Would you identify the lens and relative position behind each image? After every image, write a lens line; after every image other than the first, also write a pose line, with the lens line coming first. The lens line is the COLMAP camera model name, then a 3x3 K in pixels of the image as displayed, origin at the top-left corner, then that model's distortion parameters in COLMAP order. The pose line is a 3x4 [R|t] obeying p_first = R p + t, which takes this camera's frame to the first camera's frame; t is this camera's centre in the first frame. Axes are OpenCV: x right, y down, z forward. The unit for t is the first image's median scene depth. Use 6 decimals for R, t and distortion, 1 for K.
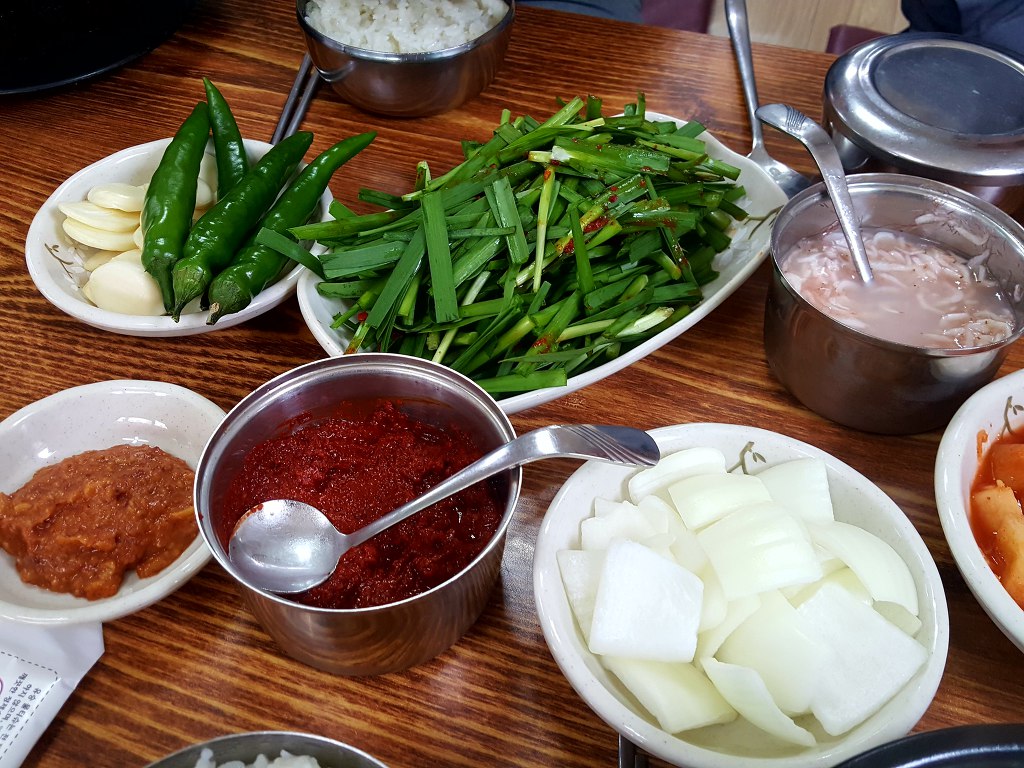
lens RADIAL K [[978.5, 0, 512.0], [0, 978.5, 384.0], [0, 0, 1]] dist [0.132376, -0.269940]
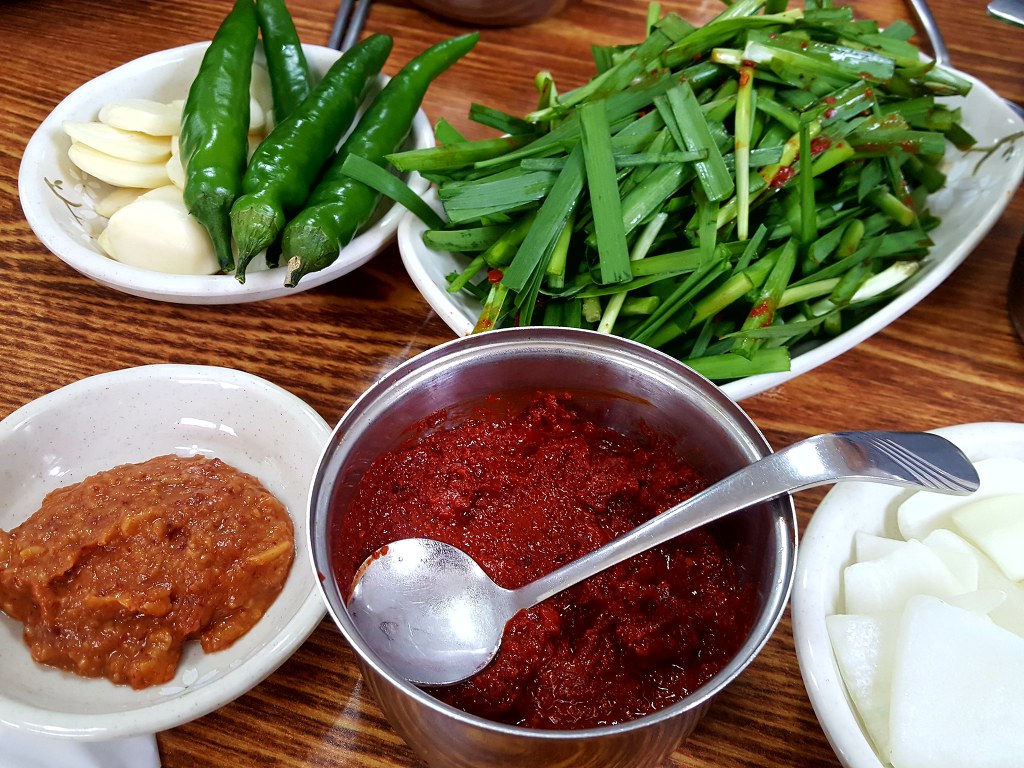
lens RADIAL K [[978.5, 0, 512.0], [0, 978.5, 384.0], [0, 0, 1]] dist [0.132376, -0.269940]
pose [[0.999380, -0.004004, 0.034967, -0.163591], [0.003037, 0.999612, 0.027685, -0.008732], [-0.035065, -0.027562, 0.999005, 0.271640]]
